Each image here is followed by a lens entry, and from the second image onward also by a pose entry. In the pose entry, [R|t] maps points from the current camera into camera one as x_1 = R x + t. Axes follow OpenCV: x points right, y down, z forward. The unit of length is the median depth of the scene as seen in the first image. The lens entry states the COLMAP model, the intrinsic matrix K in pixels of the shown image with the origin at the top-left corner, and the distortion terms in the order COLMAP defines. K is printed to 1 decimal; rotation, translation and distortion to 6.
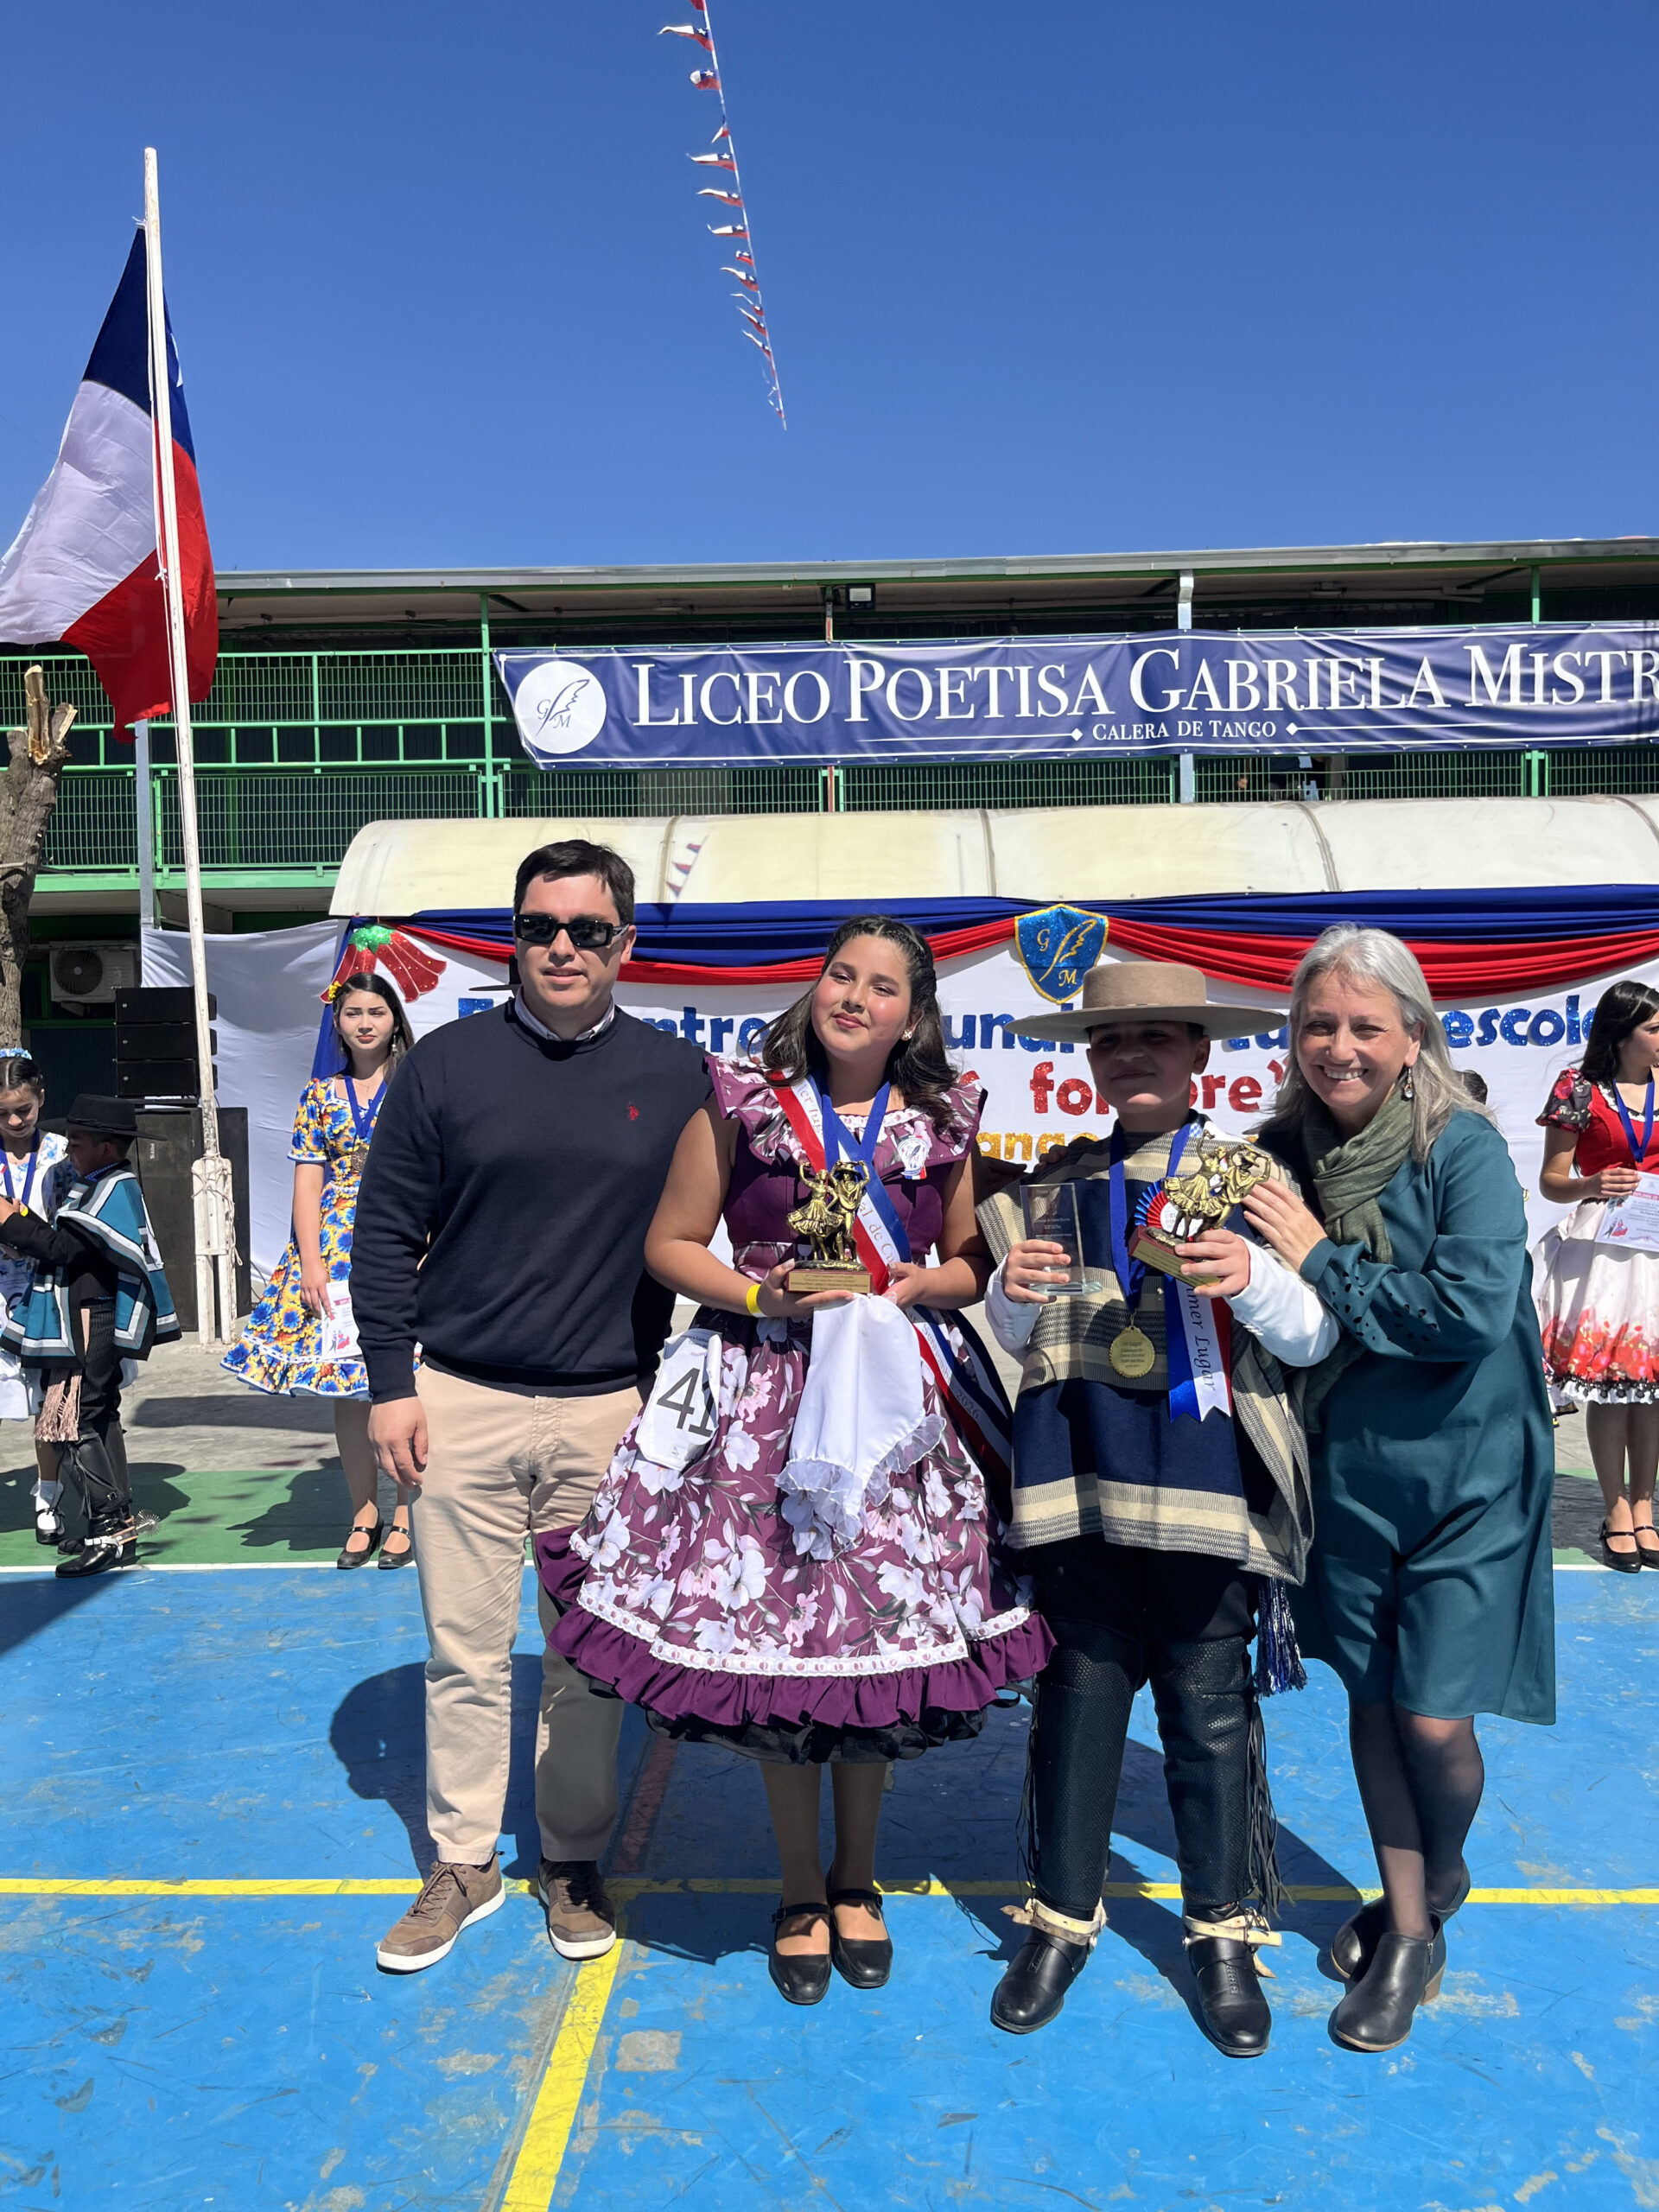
lens RADIAL K [[1703.5, 0, 823.5], [0, 1703.5, 1135.0], [0, 0, 1]] dist [0.042840, -0.051916]
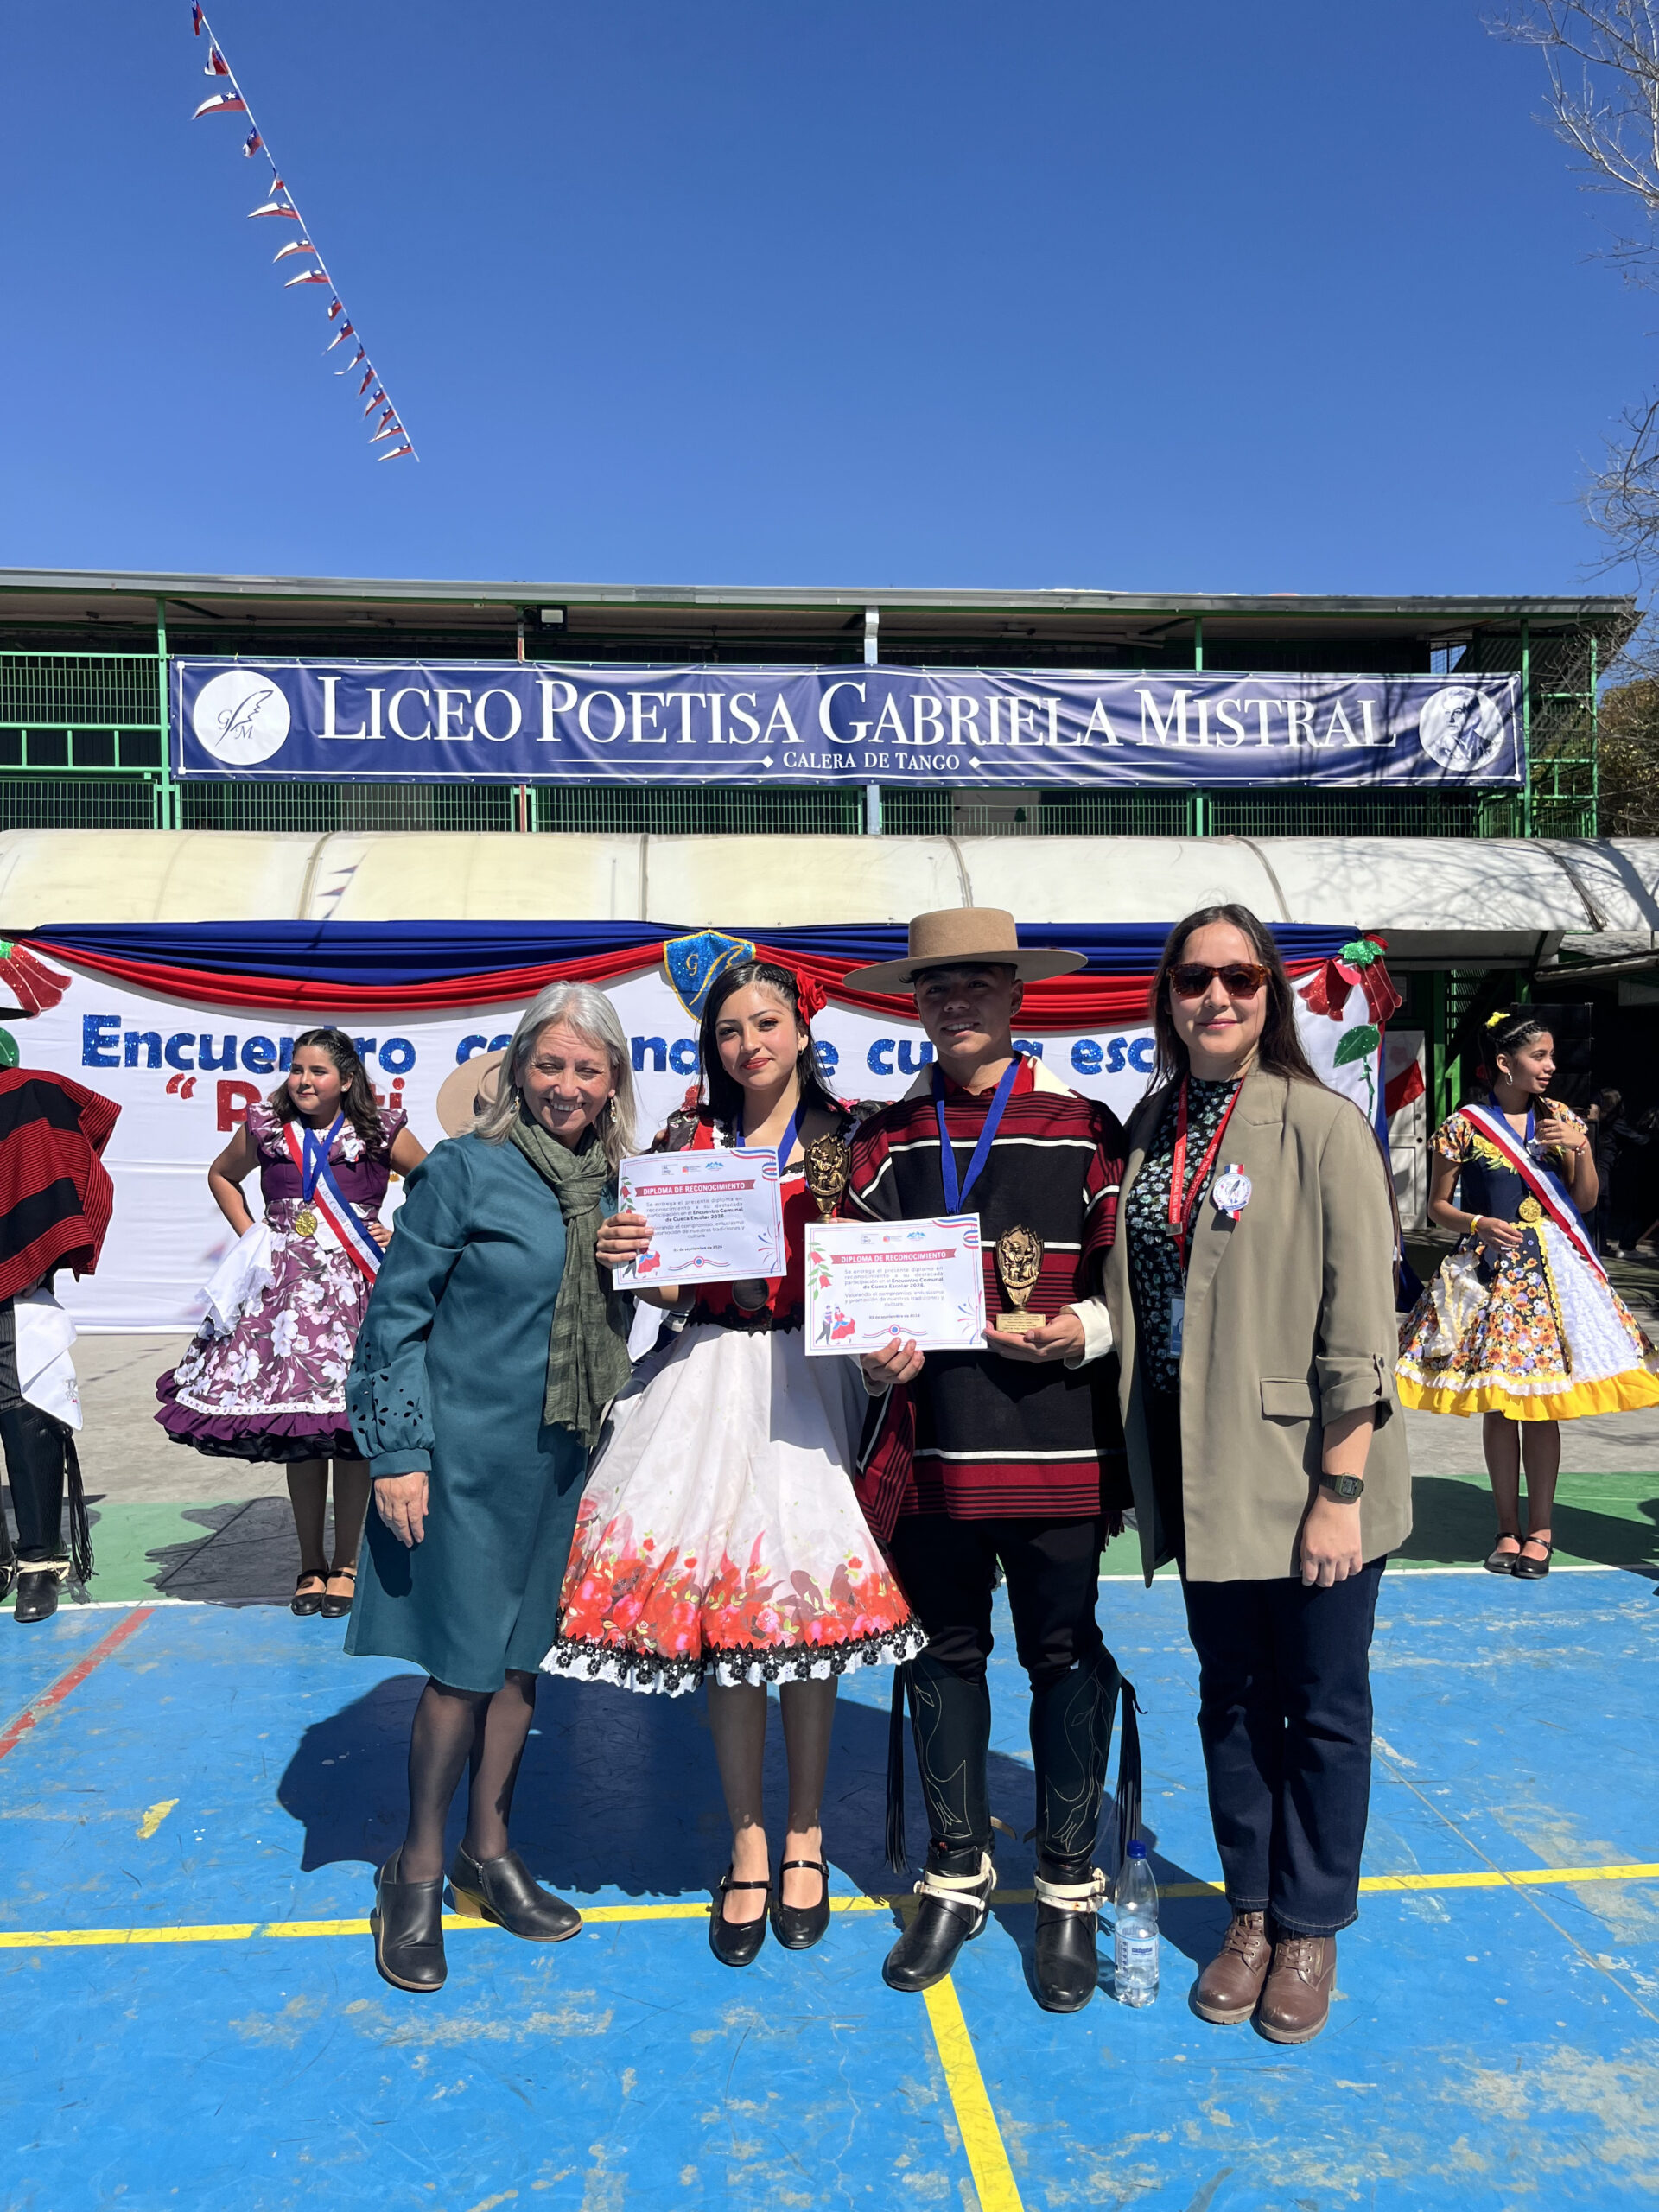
lens RADIAL K [[1703.5, 0, 846.0], [0, 1703.5, 1110.3], [0, 0, 1]] dist [0.042840, -0.051916]
pose [[0.992405, 0.004429, 0.122931, 0.070624], [-0.001684, 0.999747, -0.022418, -0.003896], [-0.122999, 0.022041, 0.992162, -0.010788]]
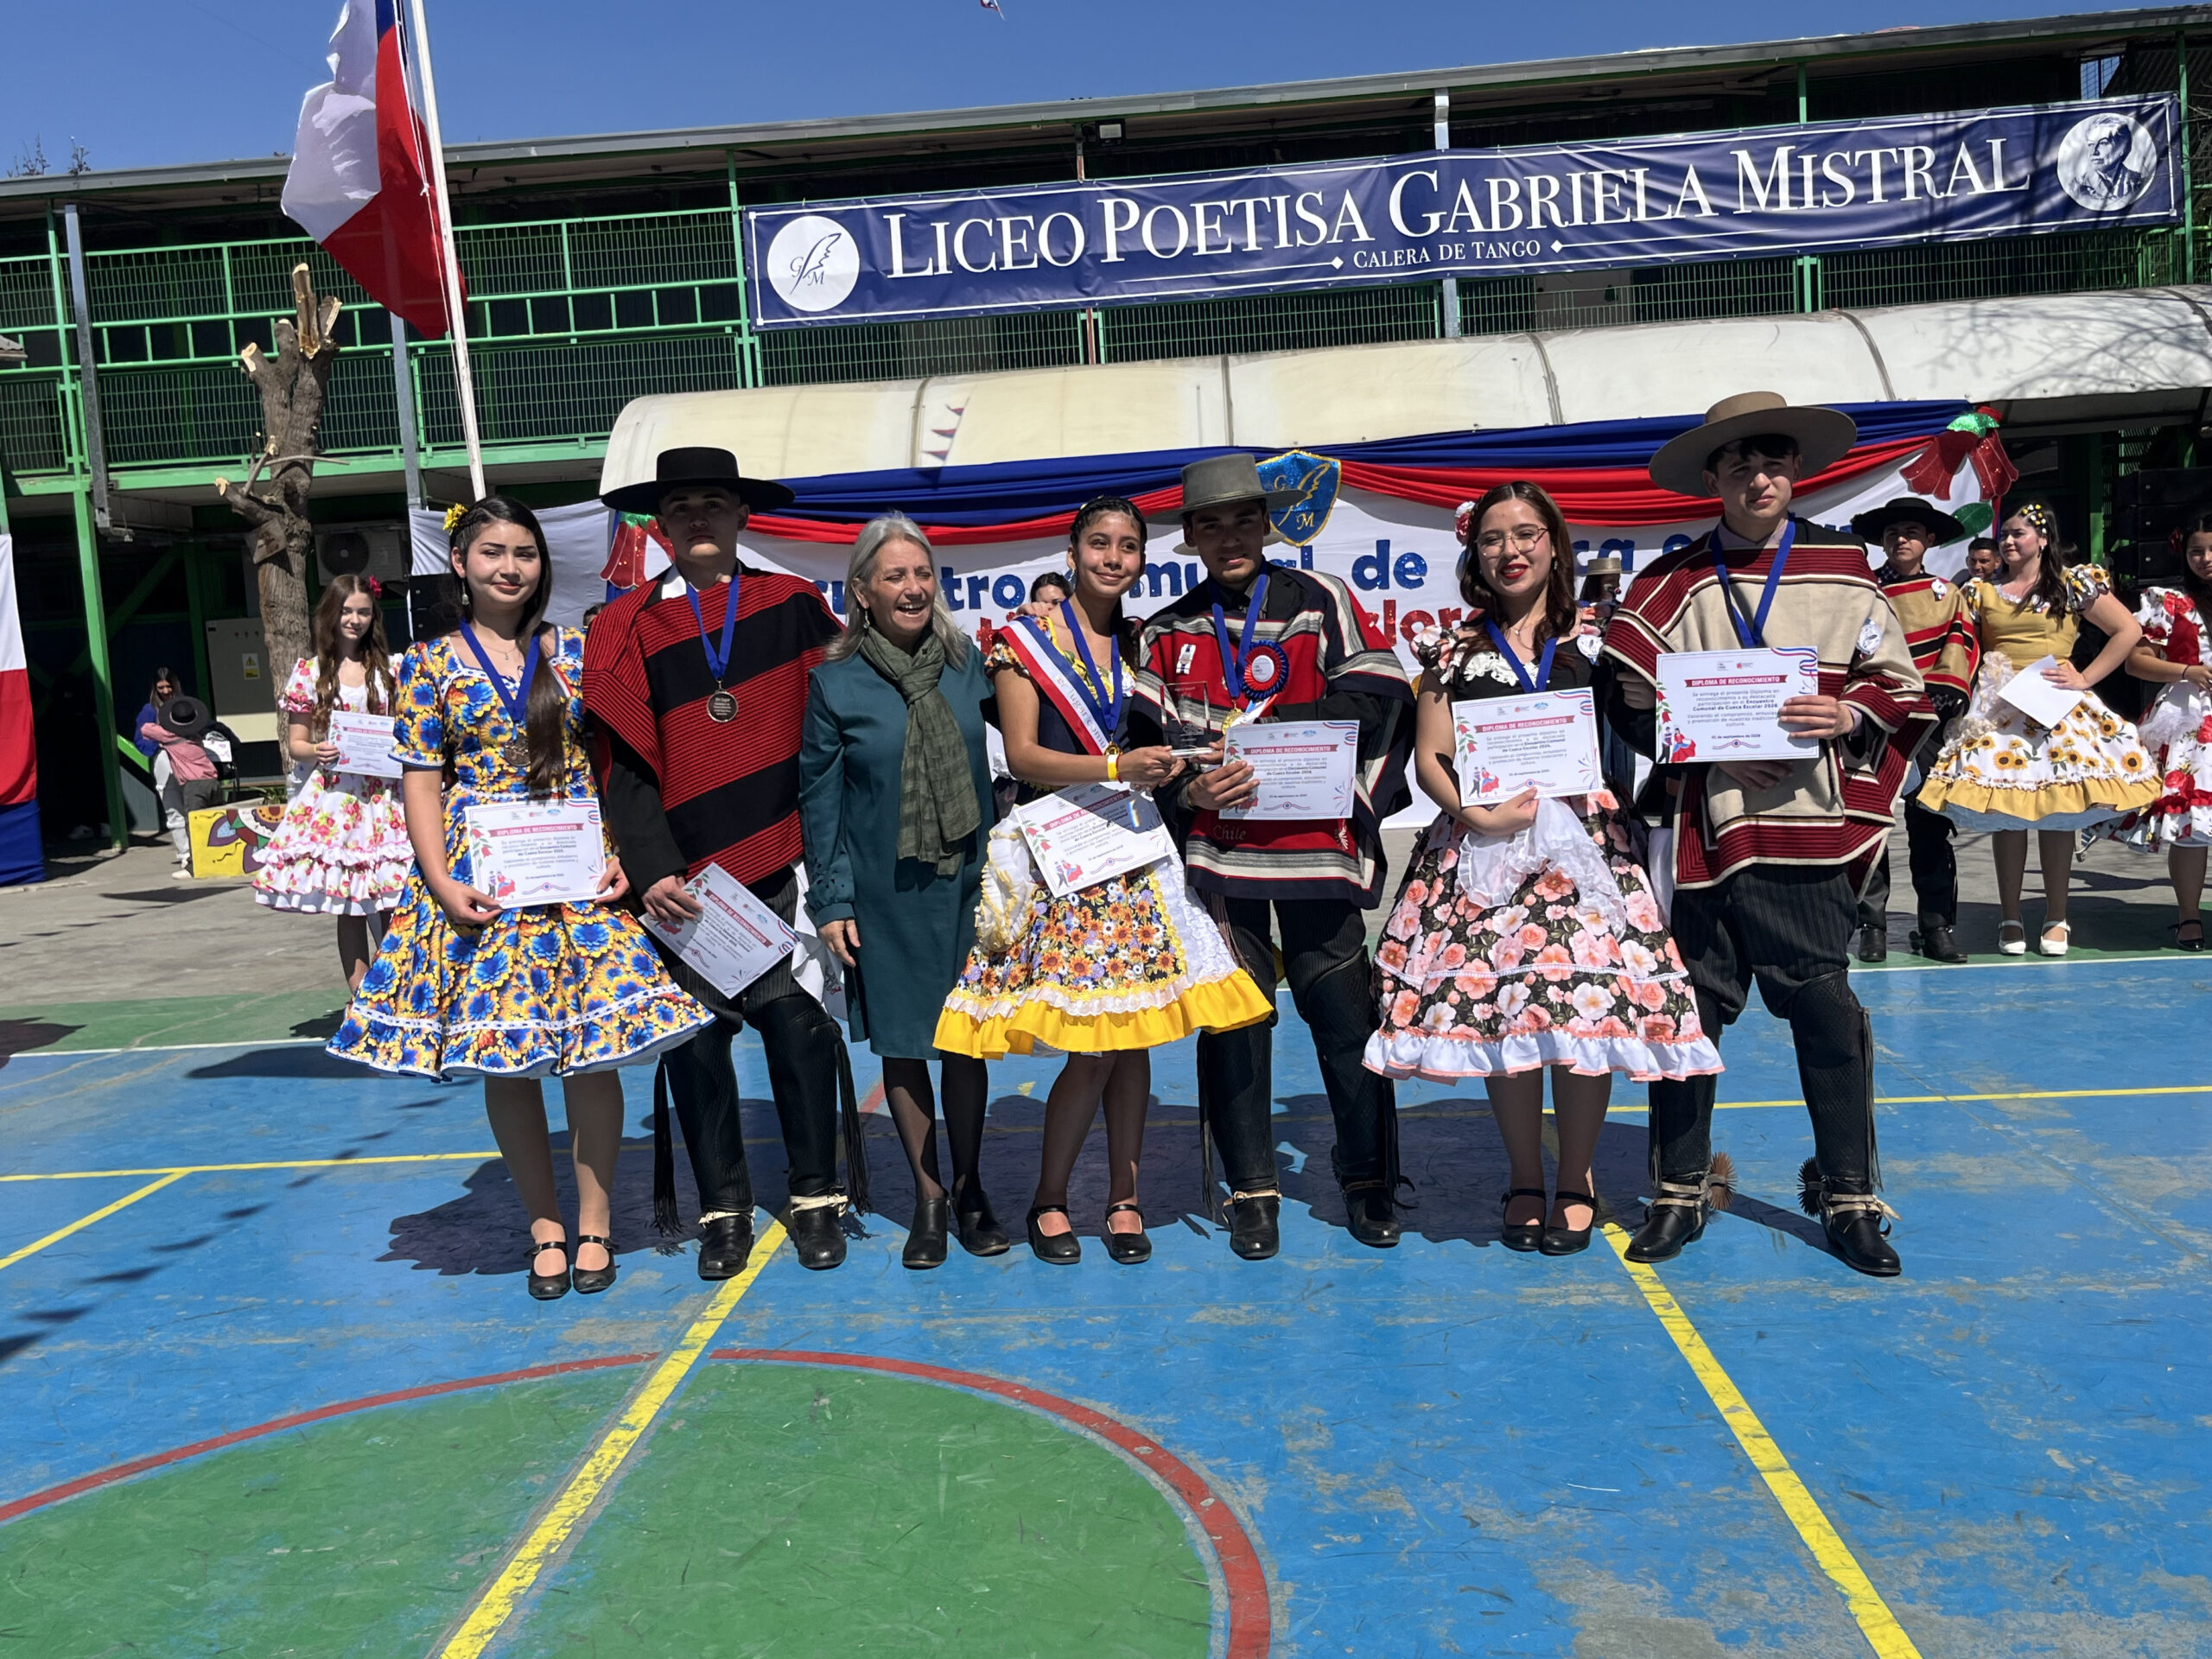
lens RADIAL K [[2000.4, 0, 1116.9], [0, 2000.4, 809.1], [0, 0, 1]] dist [0.032611, -0.016491]
pose [[0.998558, -0.045357, -0.028708, 0.040791], [0.046966, 0.997204, 0.058125, 0.005192], [0.025992, -0.059389, 0.997896, -0.172851]]
